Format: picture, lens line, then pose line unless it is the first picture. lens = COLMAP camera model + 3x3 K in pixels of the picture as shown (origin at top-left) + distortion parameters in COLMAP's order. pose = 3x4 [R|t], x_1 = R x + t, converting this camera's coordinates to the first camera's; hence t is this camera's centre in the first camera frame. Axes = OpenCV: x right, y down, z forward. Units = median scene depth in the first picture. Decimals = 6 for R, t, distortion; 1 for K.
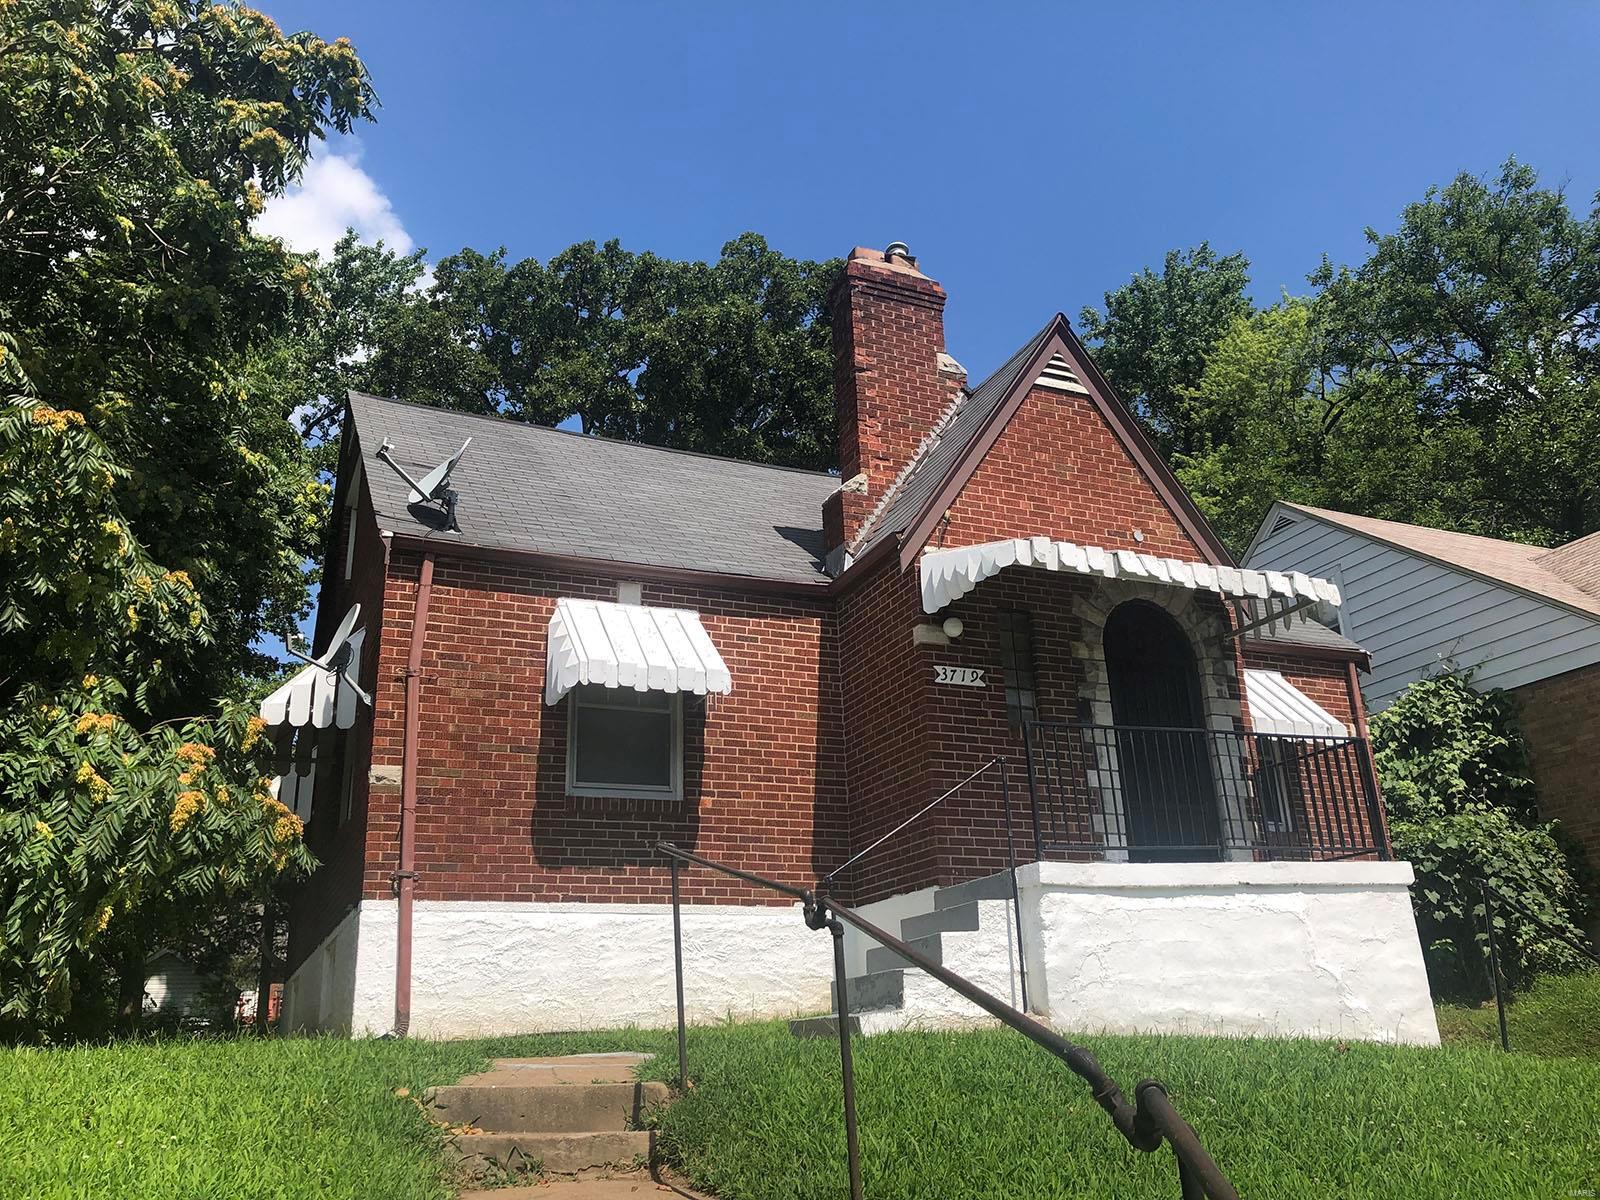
lens RADIAL K [[1340.1, 0, 803.2], [0, 1340.1, 544.4], [0, 0, 1]] dist [-0.011768, -0.003476]
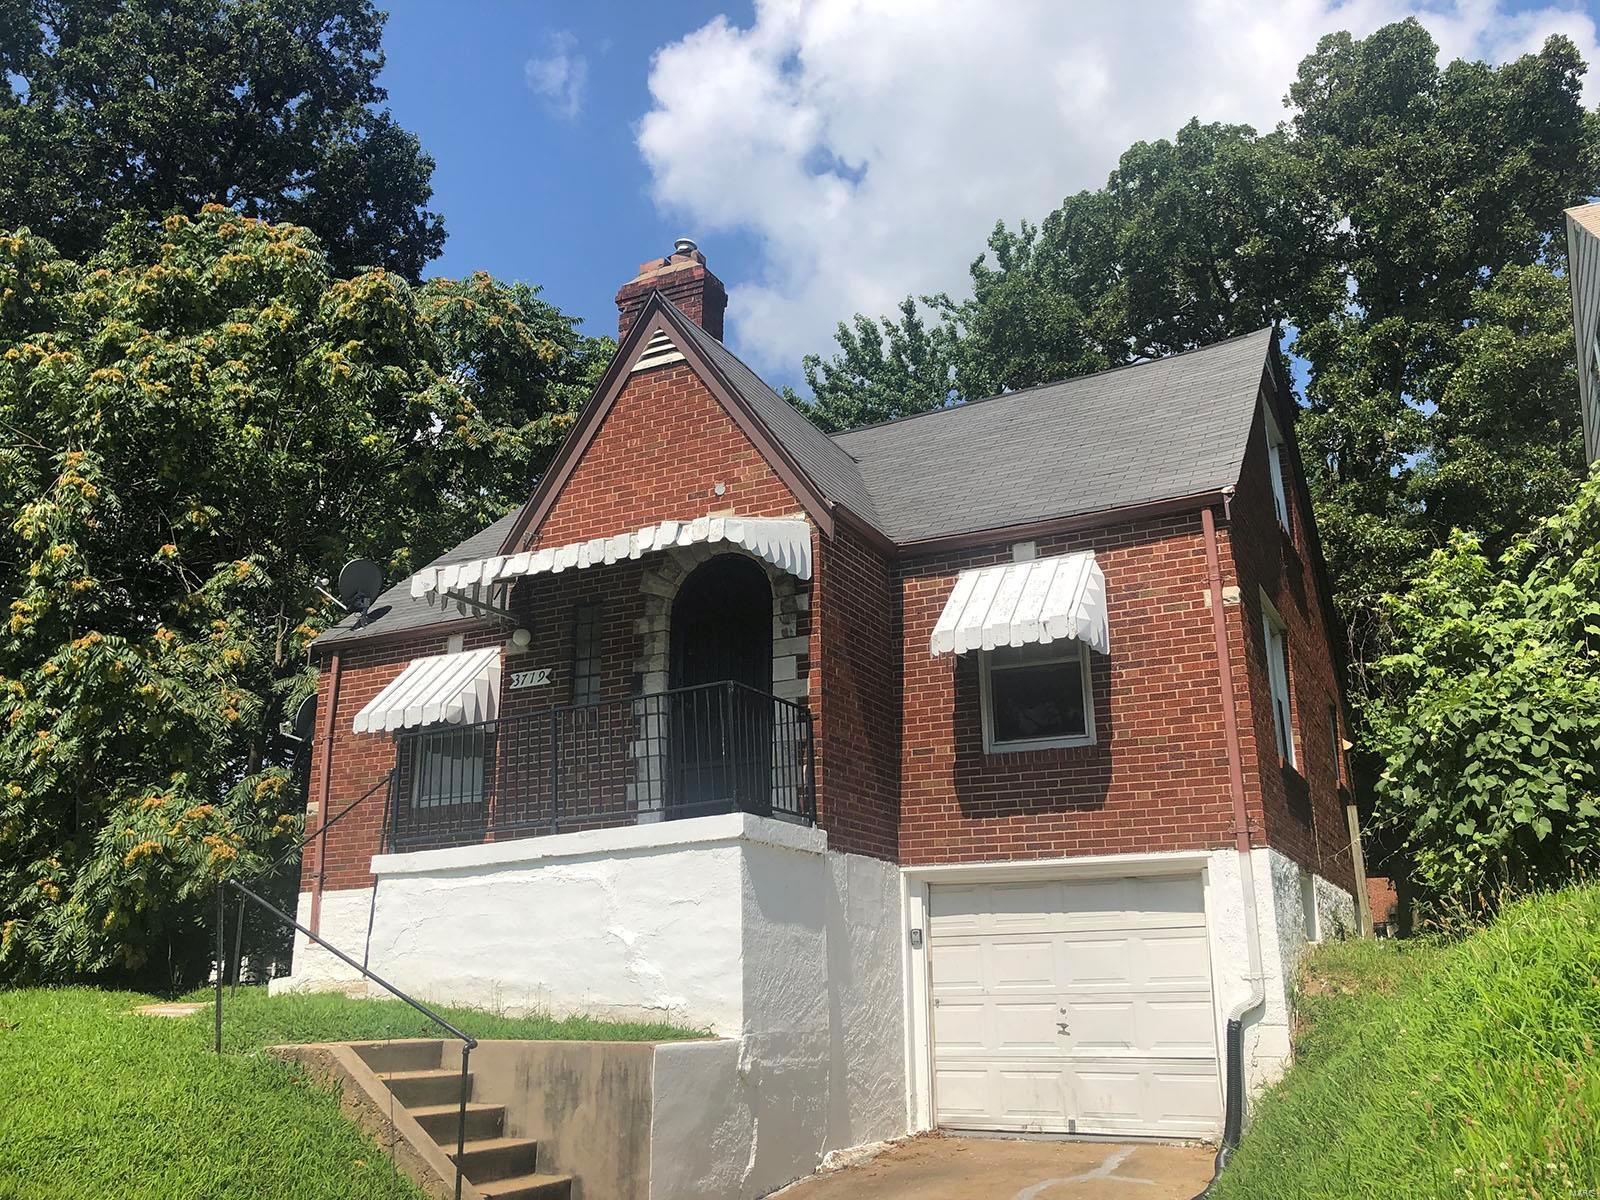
lens RADIAL K [[1302.1, 0, 800.0], [0, 1302.1, 600.0], [0, 0, 1]] dist [0.191334, -0.323181]
pose [[0.621682, -0.196060, -0.758335, 1.054728], [0.261421, 0.964588, -0.035072, 0.127375], [0.738357, -0.176441, 0.650921, 0.435245]]
